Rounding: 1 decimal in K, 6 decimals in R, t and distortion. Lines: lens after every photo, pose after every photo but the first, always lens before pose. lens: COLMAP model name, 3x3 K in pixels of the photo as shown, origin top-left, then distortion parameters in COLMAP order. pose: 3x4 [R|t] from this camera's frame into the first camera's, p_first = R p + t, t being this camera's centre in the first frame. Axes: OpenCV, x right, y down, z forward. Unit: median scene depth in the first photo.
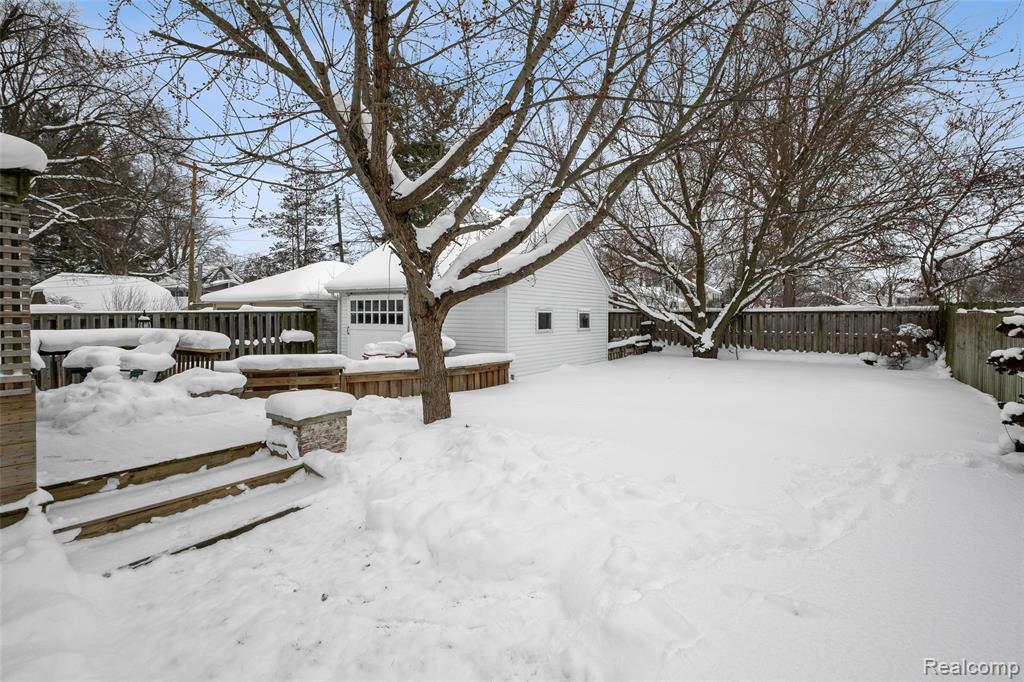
lens RADIAL K [[547.8, 0, 512.0], [0, 547.8, 341.0], [0, 0, 1]] dist [-0.001117, -0.000119]
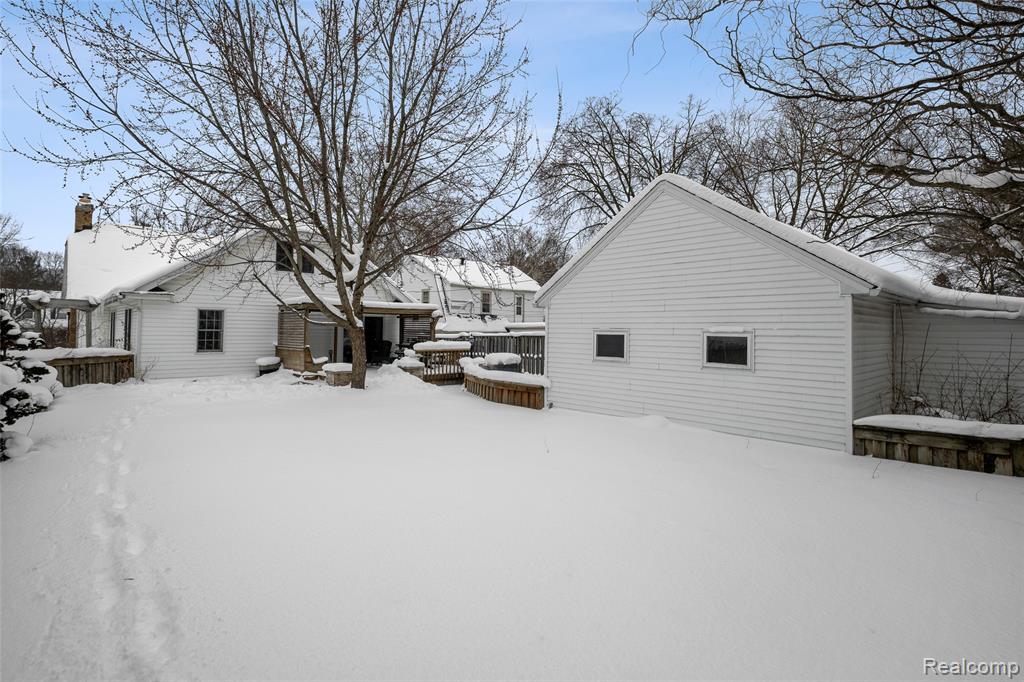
lens RADIAL K [[484.8, 0, 512.0], [0, 484.8, 331.6], [0, 0, 1]] dist [0.000595, -0.021955]
pose [[-0.256362, -0.018823, -0.966398, 1.276632], [-0.062881, 0.998017, -0.002758, -0.080130], [0.964533, 0.060061, -0.257037, 1.810789]]
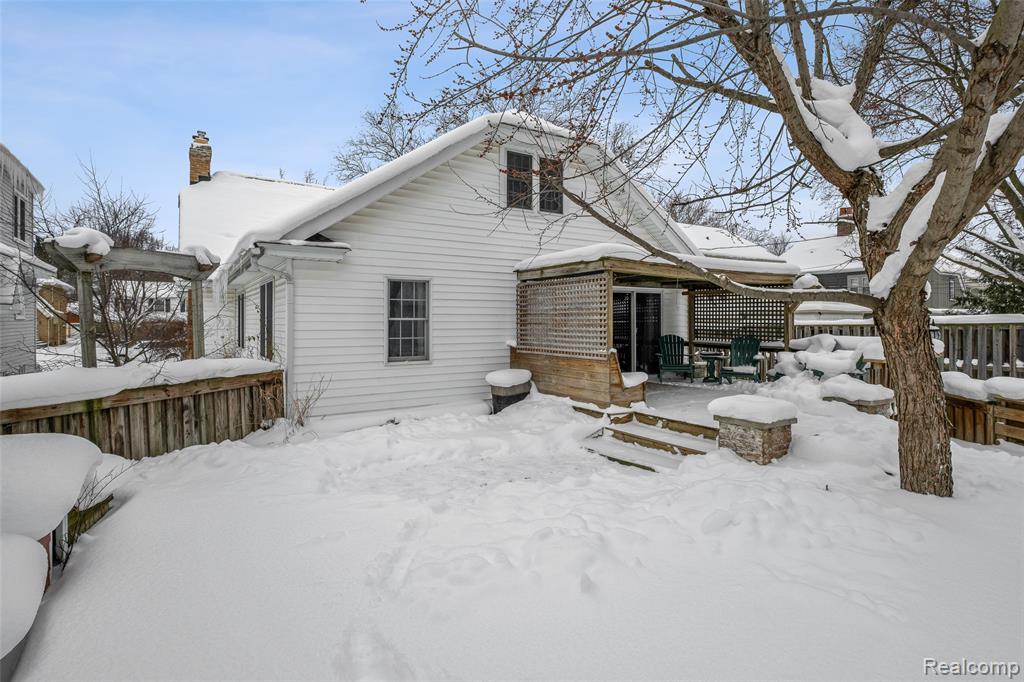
lens RADIAL K [[534.0, 0, 512.0], [0, 534.0, 341.0], [0, 0, 1]] dist [-0.037923, 0.000229]
pose [[-0.458693, 0.019737, -0.888376, 0.590057], [-0.049724, 0.997617, 0.047838, -0.032080], [0.887203, 0.066116, -0.456618, 0.831417]]
